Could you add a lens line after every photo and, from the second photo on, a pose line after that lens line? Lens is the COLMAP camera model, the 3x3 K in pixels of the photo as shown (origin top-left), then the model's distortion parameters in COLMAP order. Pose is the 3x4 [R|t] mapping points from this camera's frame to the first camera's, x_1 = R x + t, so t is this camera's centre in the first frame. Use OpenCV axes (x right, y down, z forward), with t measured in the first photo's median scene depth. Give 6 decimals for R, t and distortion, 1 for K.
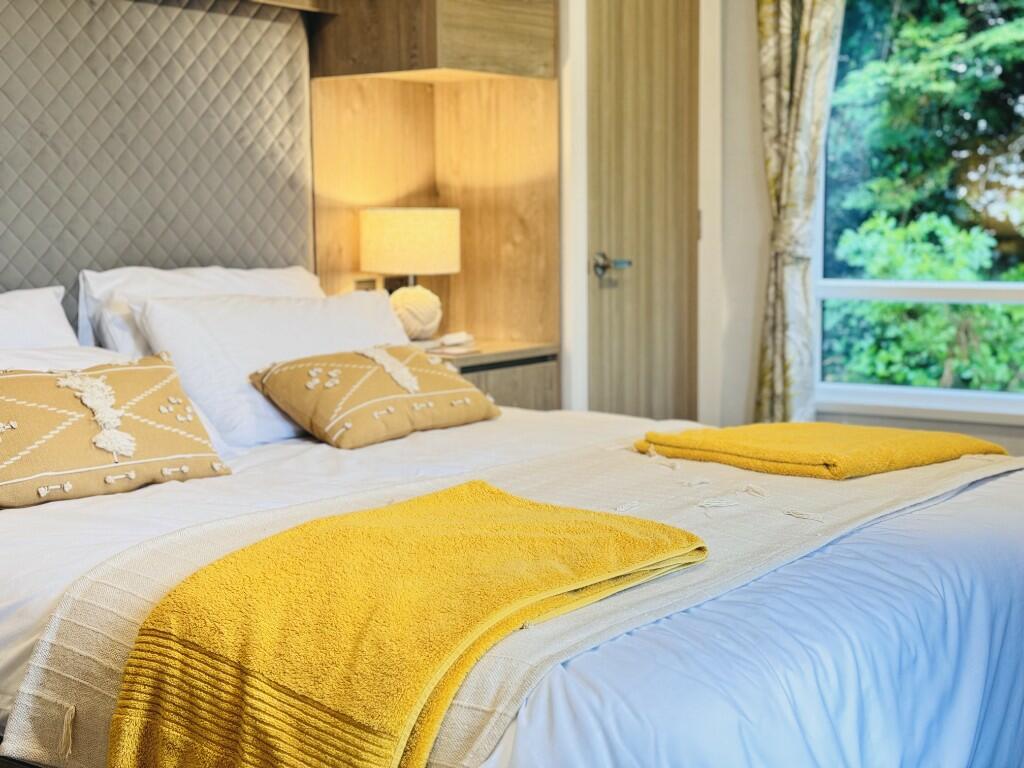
lens RADIAL K [[1410.5, 0, 513.7], [0, 1410.5, 380.9], [0, 0, 1]] dist [0.130890, 0.000000]
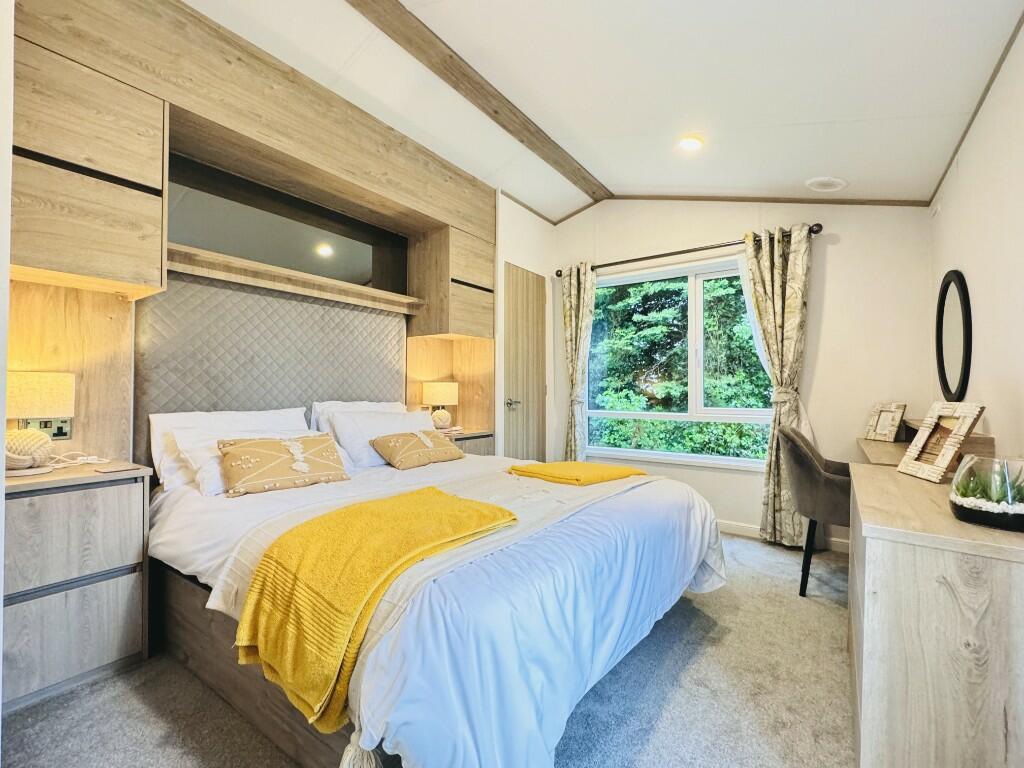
lens RADIAL K [[445.2, 0, 509.6], [0, 445.2, 384.4], [0, 0, 1]] dist [0.001449, 0.000937]
pose [[0.999811, 0.014983, 0.012354, 0.057235], [-0.013257, 0.991483, -0.129562, -0.003748], [-0.014190, 0.129374, 0.991494, 0.121623]]
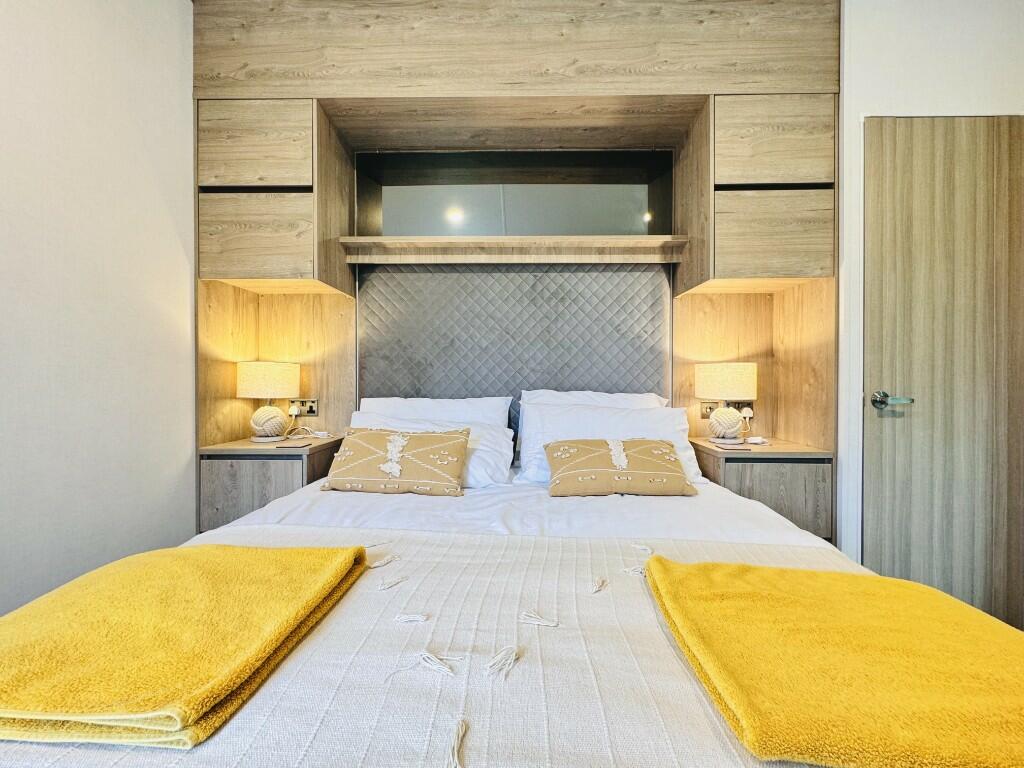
lens RADIAL K [[445.2, 0, 506.5], [0, 445.2, 383.3], [0, 0, 1]] dist [0.001449, 0.000937]
pose [[0.581965, 0.018369, -0.813006, 0.232537], [-0.101620, 0.993551, -0.050293, -0.043950], [0.806840, 0.111887, 0.580079, 0.495325]]
